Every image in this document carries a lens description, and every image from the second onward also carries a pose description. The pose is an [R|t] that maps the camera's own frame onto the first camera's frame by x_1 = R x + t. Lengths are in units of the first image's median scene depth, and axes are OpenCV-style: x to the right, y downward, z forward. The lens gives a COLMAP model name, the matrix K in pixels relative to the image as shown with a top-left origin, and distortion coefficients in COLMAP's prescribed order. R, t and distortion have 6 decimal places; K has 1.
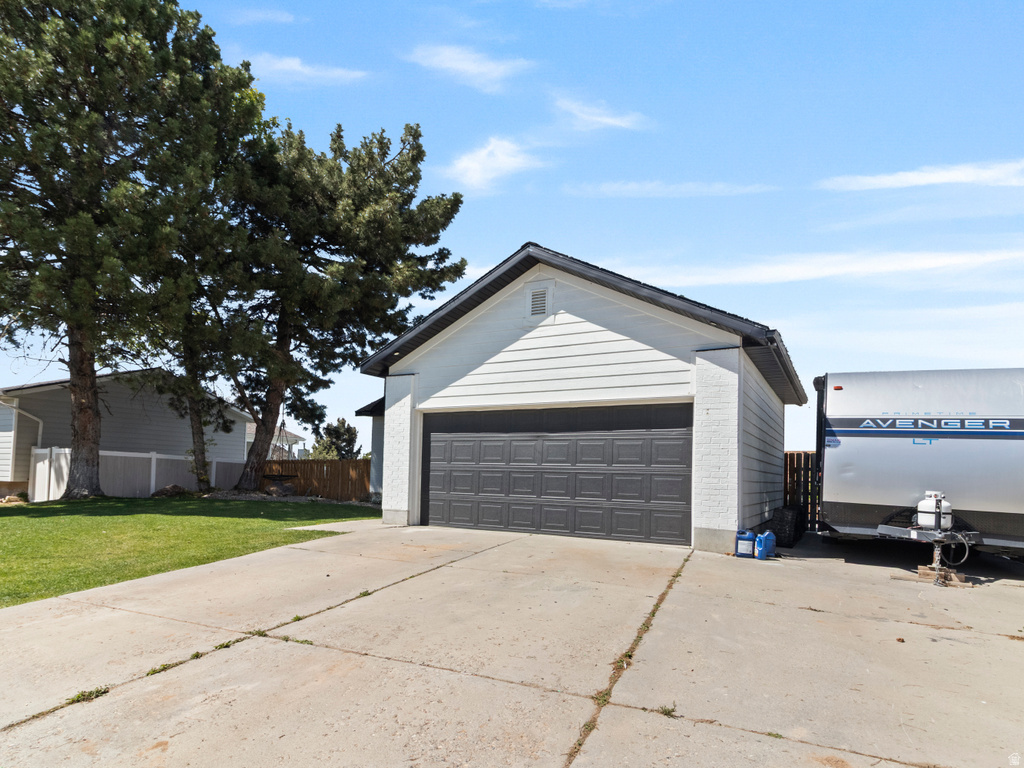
lens RADIAL K [[543.5, 0, 511.9], [0, 543.5, 363.6], [0, 0, 1]] dist [0.004125, 0.002303]
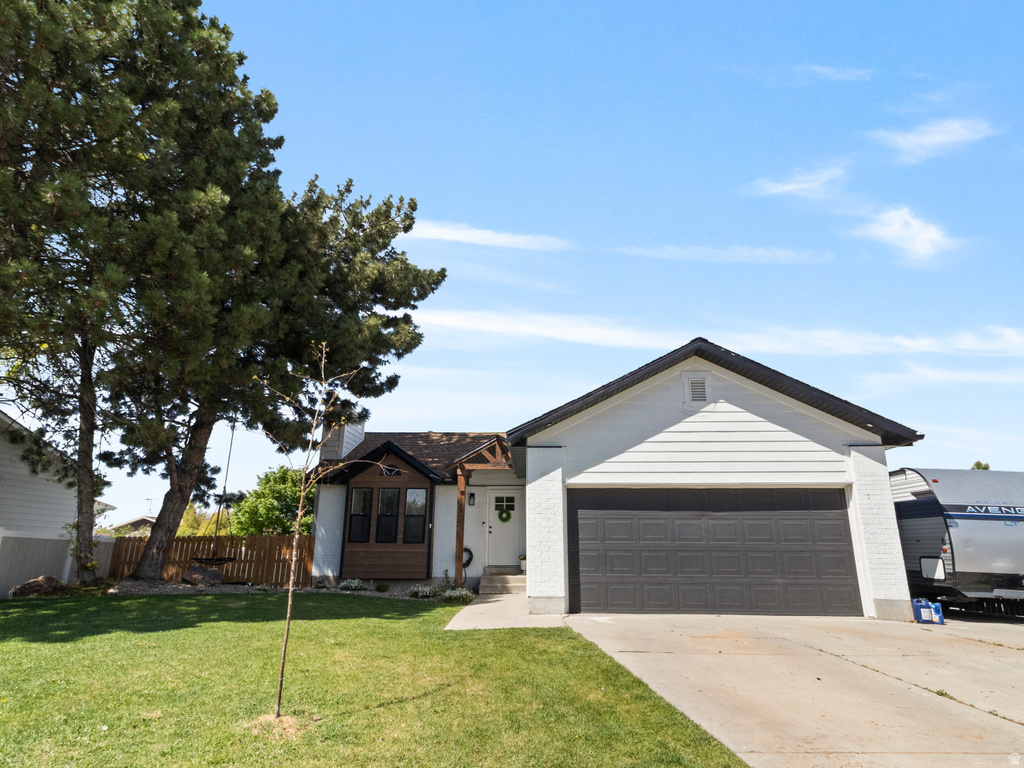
lens RADIAL K [[497.0, 0, 512.5], [0, 497.0, 339.2], [0, 0, 1]] dist [0.000100, 0.000637]
pose [[0.908332, 0.146251, 0.391846, -0.723102], [-0.069183, 0.976504, -0.204094, 0.021092], [-0.412488, 0.158276, 0.897108, 0.220611]]
